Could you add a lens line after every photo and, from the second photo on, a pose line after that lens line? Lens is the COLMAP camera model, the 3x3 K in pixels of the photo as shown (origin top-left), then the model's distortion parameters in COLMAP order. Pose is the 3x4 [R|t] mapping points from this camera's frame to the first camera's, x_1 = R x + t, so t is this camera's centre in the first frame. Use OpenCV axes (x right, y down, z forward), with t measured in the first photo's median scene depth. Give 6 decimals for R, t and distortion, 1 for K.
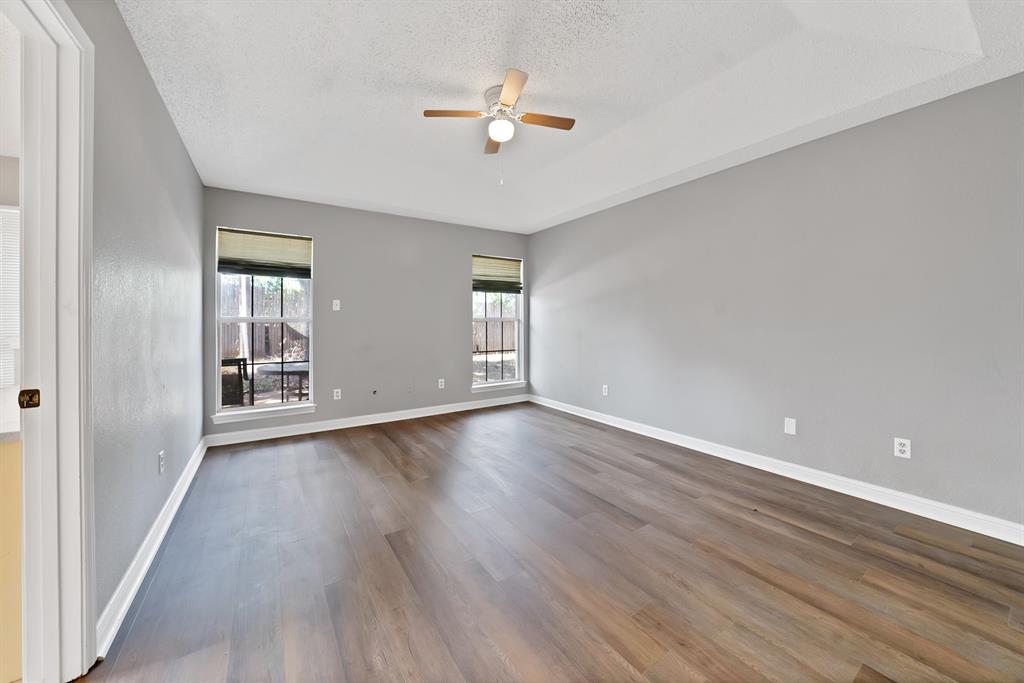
lens RADIAL K [[369.8, 0, 504.5], [0, 369.8, 336.8], [0, 0, 1]] dist [-0.029056, 0.006808]
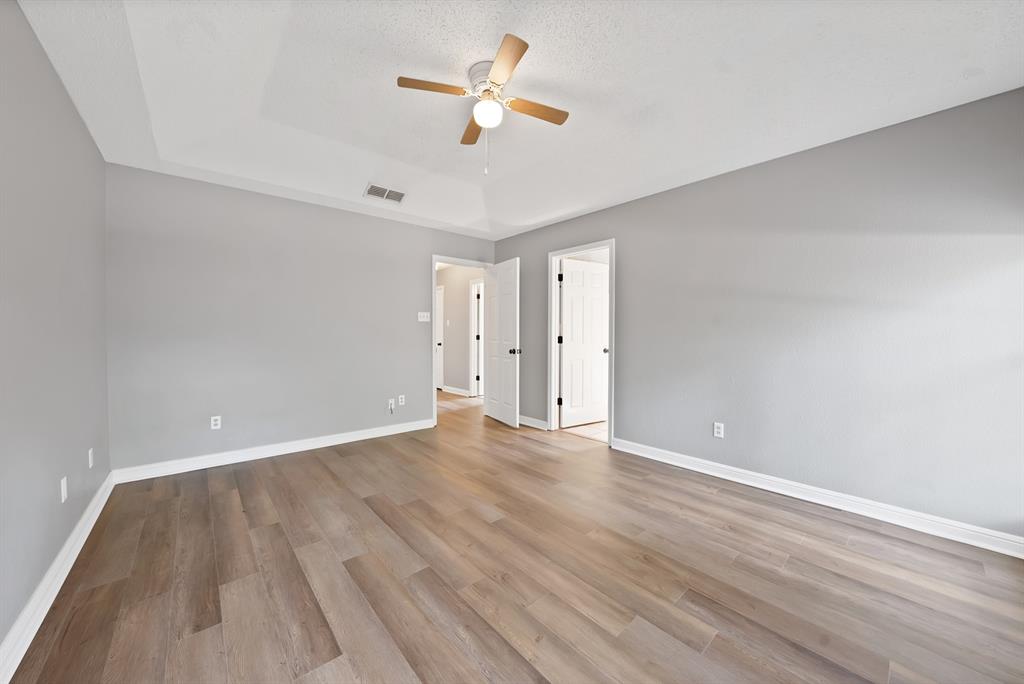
lens RADIAL K [[369.8, 0, 504.5], [0, 369.8, 337.3], [0, 0, 1]] dist [-0.029056, 0.006808]
pose [[-0.990549, 0.005557, -0.137049, 0.074395], [-0.002052, 0.998466, 0.055322, -0.085107], [0.137146, 0.055080, -0.989018, 1.982378]]
